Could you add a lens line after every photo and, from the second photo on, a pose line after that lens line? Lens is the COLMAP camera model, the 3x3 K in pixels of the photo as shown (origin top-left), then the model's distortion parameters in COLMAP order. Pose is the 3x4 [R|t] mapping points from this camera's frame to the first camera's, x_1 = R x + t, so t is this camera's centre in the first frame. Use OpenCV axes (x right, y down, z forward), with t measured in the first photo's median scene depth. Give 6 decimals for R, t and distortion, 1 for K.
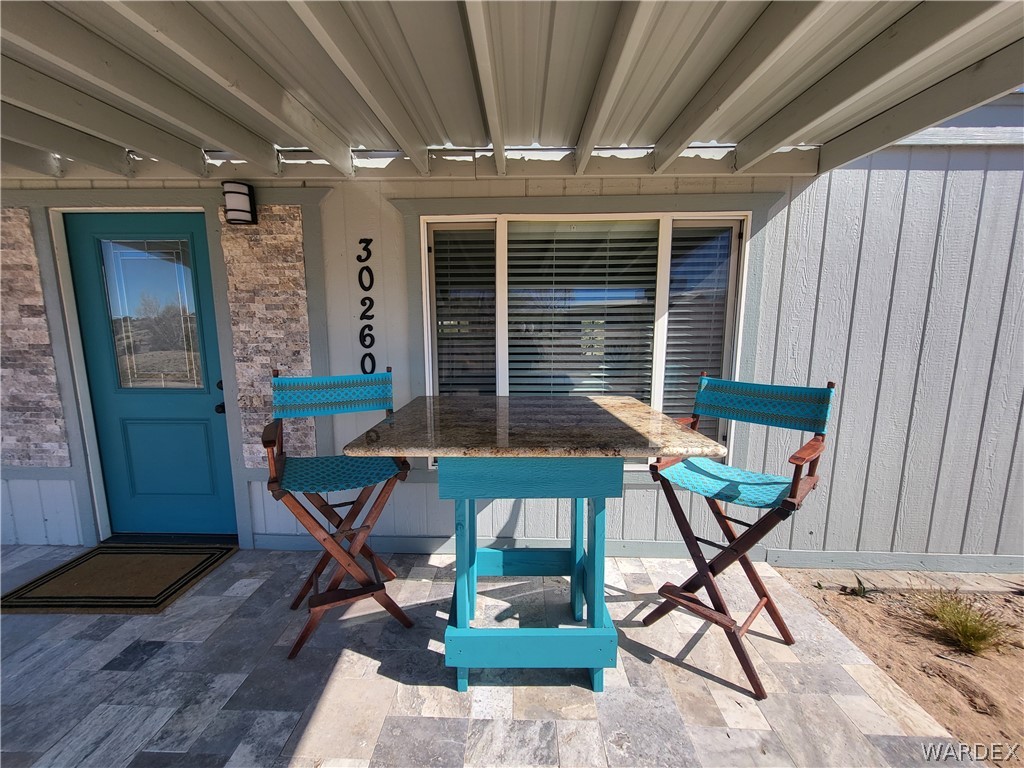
lens RADIAL K [[393.4, 0, 511.2], [0, 393.4, 390.1], [0, 0, 1]] dist [0.001488, -0.000049]
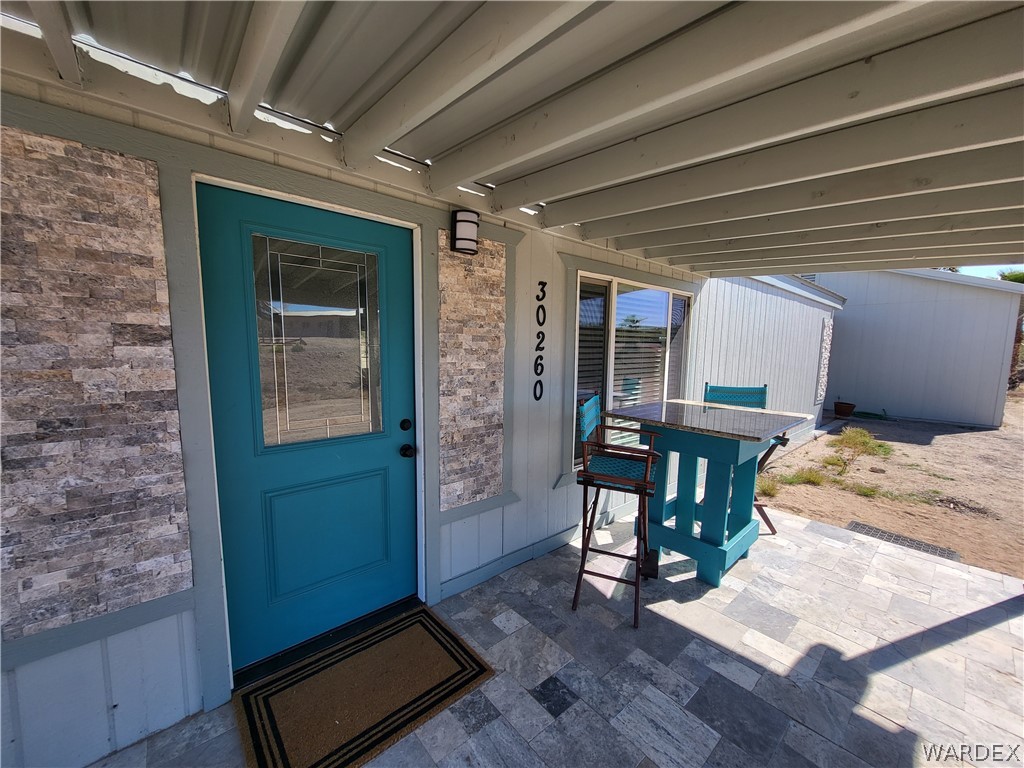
lens RADIAL K [[393.4, 0, 511.8], [0, 393.4, 382.5], [0, 0, 1]] dist [0.001488, -0.000049]
pose [[0.742653, -0.050894, 0.667739, -1.215796], [0.066758, 0.997768, 0.001800, -0.096860], [-0.666340, 0.043240, 0.744393, 0.212875]]
